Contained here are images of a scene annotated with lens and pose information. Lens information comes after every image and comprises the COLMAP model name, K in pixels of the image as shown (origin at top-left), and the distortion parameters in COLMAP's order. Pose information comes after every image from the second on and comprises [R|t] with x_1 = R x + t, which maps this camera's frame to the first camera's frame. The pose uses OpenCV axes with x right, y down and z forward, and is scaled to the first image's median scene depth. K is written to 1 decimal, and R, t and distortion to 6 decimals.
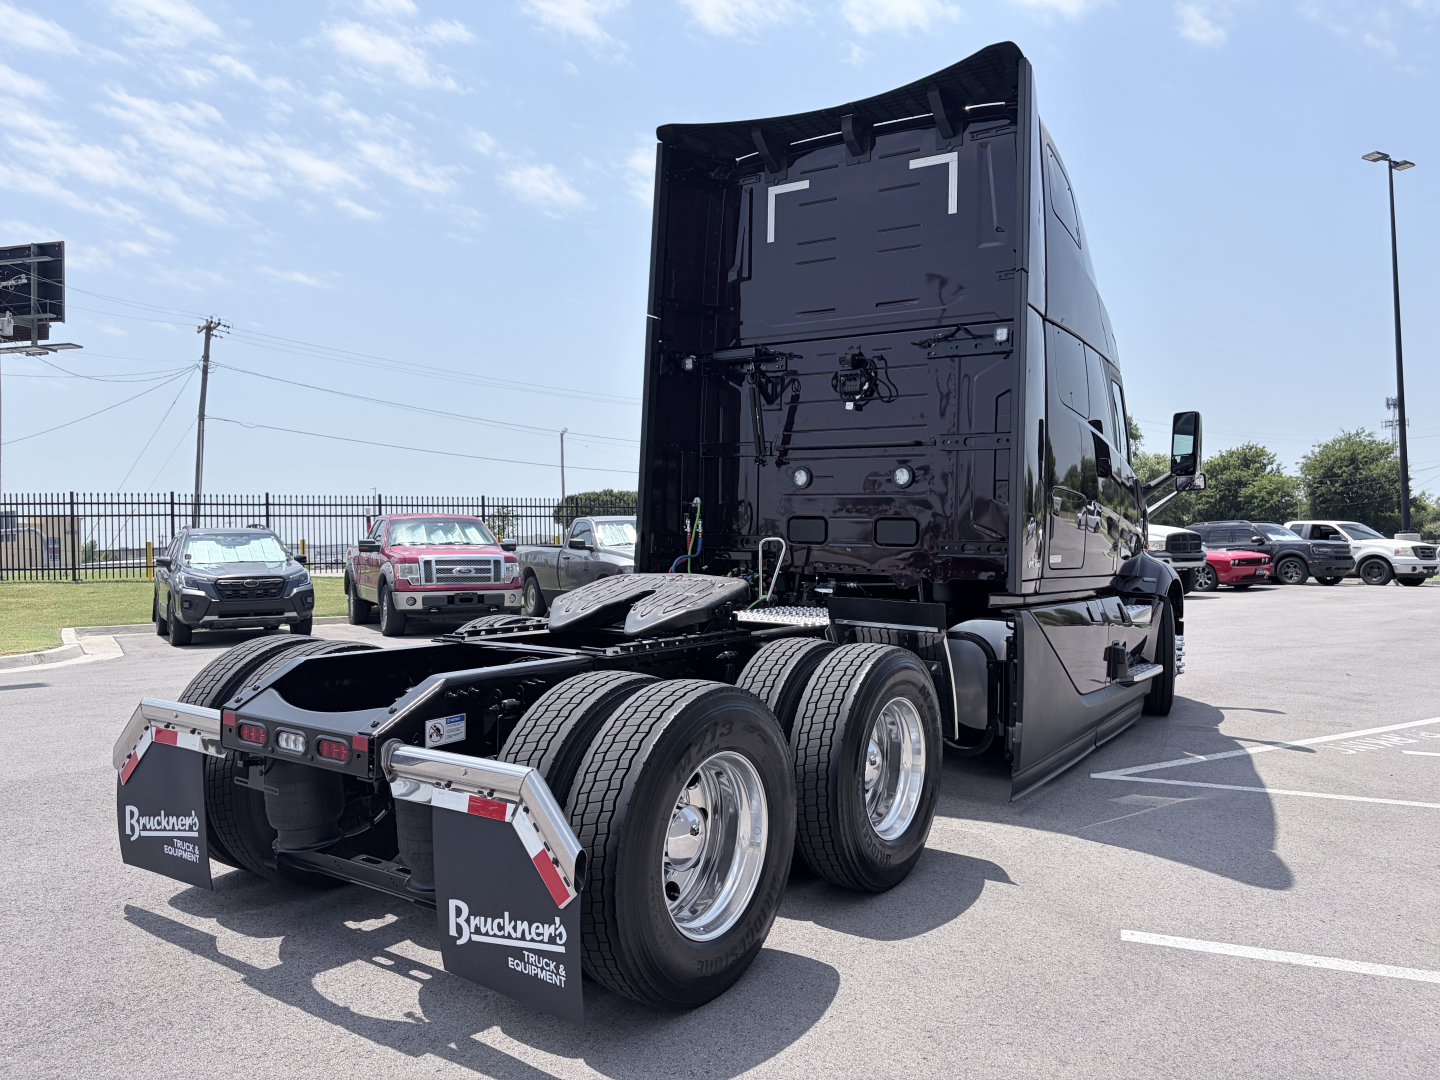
lens RADIAL K [[1108.8, 0, 720.0], [0, 1108.8, 540.0], [0, 0, 1]] dist [0.066932, -0.069785]
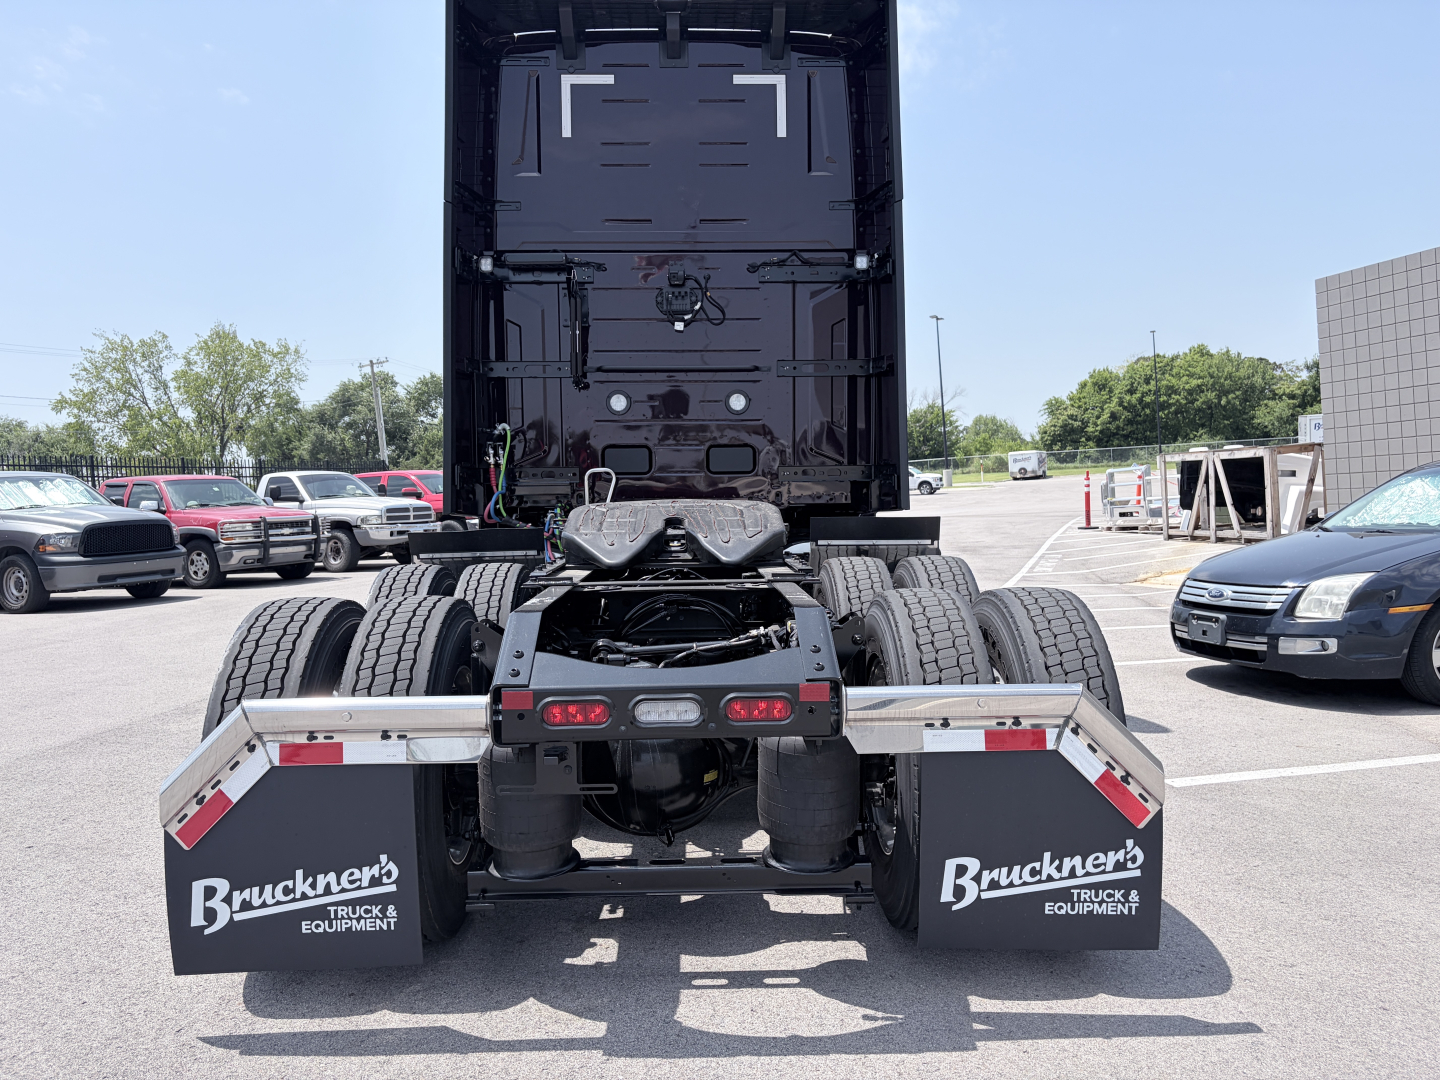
lens RADIAL K [[1133.3, 0, 718.7], [0, 1133.3, 528.5], [0, 0, 1]] dist [0.036784, -0.007226]
pose [[0.797993, -0.045537, 0.600943, -0.457180], [0.032898, 0.998946, 0.032011, 0.021308], [-0.601768, -0.005774, 0.798650, 0.220678]]
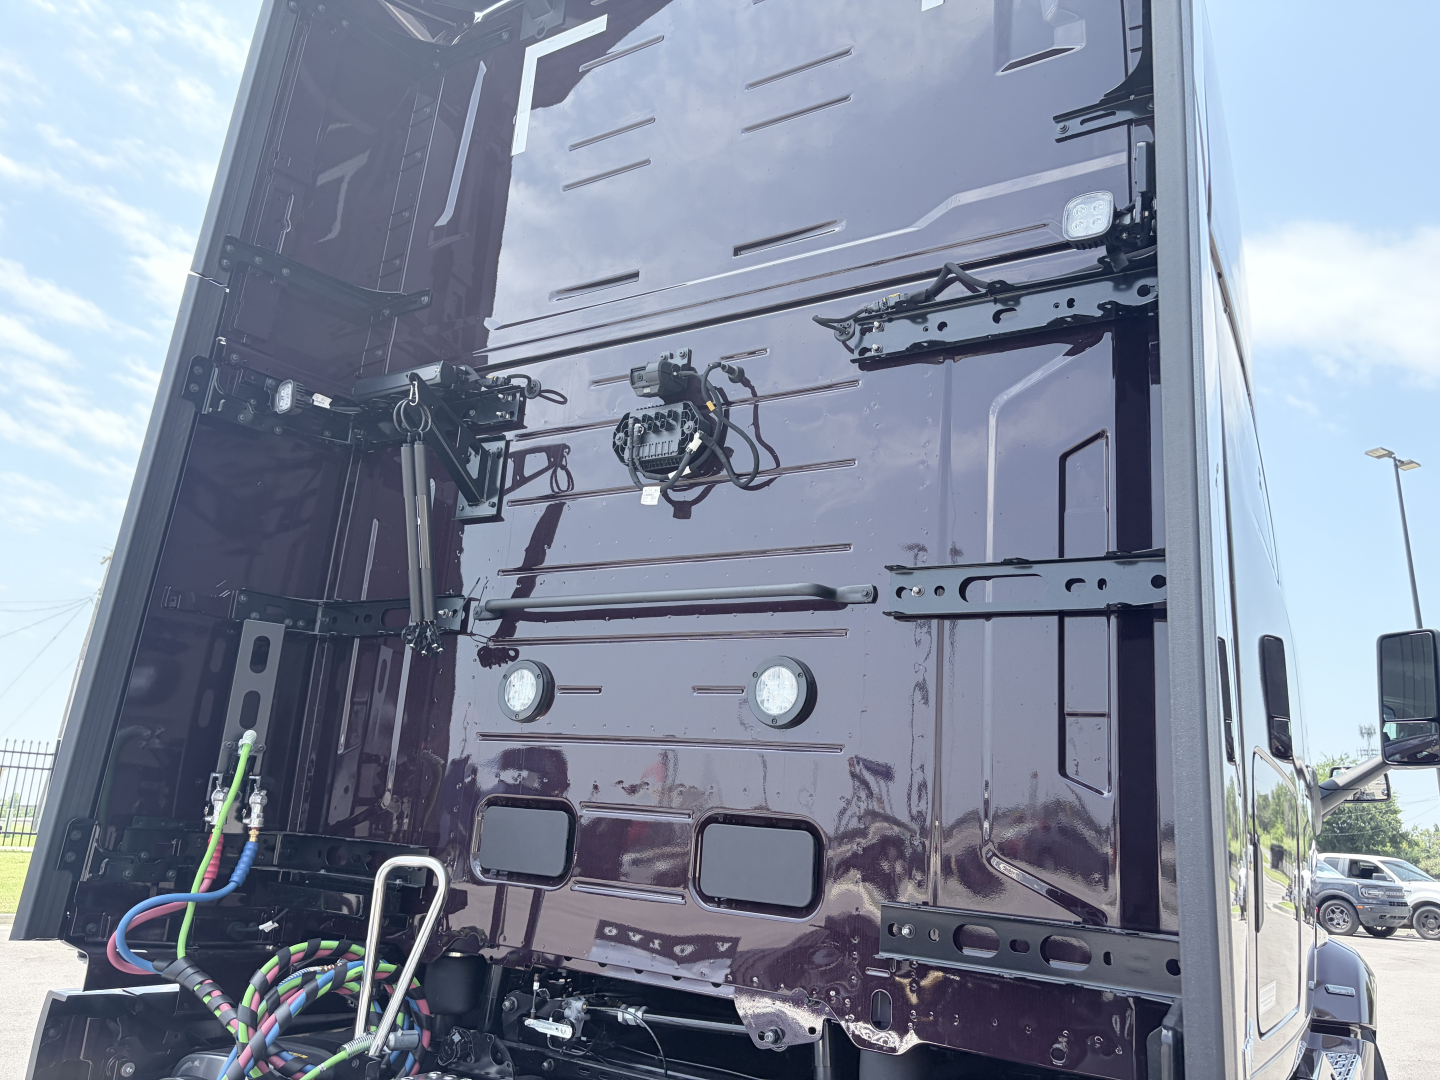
lens RADIAL K [[1108.8, 0, 720.0], [0, 1108.8, 540.0], [0, 0, 1]] dist [0.066932, -0.069785]
pose [[0.997823, 0.064319, 0.014551, 0.140399], [-0.058552, 0.965642, -0.253193, -0.015350], [-0.030336, 0.251790, 0.967306, 0.670786]]
